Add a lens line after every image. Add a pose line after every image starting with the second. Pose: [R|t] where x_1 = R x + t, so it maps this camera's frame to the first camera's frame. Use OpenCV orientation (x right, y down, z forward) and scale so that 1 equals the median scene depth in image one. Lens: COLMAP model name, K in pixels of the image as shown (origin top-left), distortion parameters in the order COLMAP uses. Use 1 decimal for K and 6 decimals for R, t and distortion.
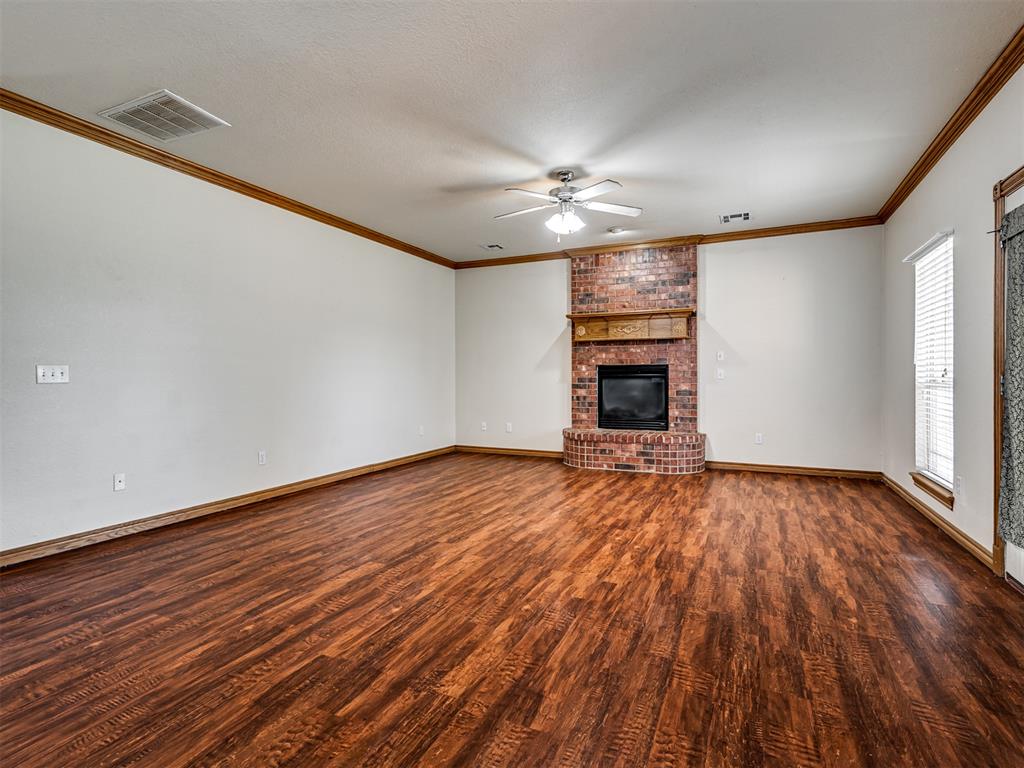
lens RADIAL K [[513.5, 0, 518.1], [0, 513.5, 380.8], [0, 0, 1]] dist [0.006338, -0.000077]
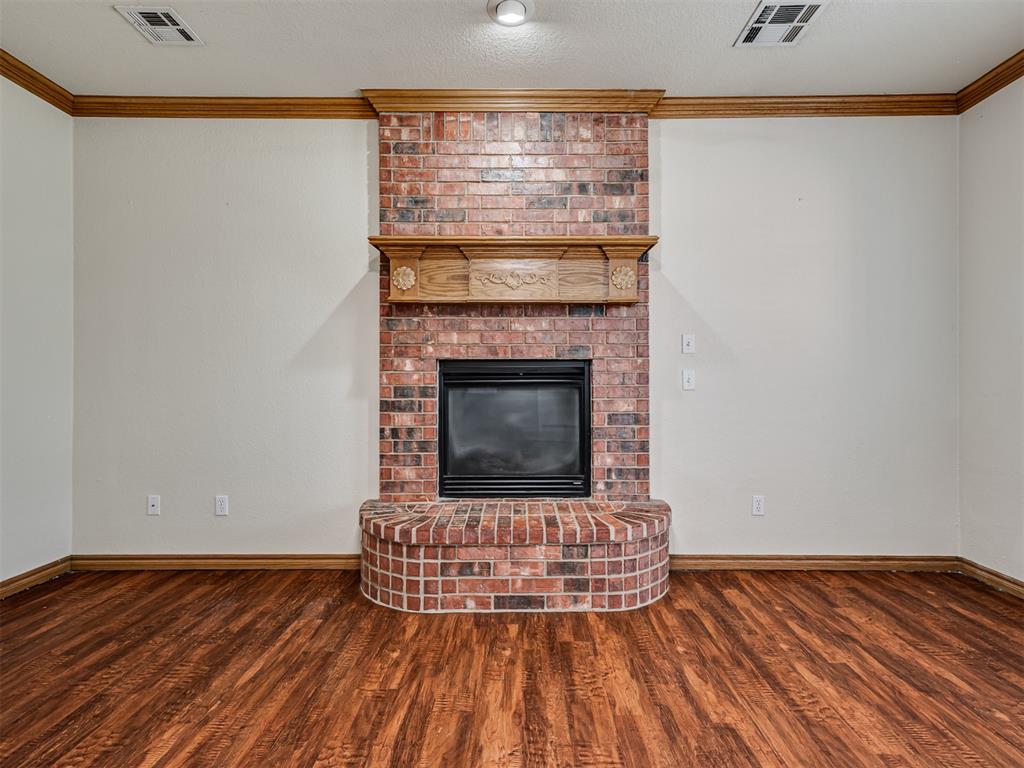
lens RADIAL K [[513.5, 0, 518.1], [0, 513.5, 380.8], [0, 0, 1]] dist [0.006338, -0.000077]
pose [[0.911824, 0.003837, 0.410563, 0.035153], [0.001338, 0.999923, -0.012316, -0.005979], [-0.410579, 0.011779, 0.911749, 0.610129]]
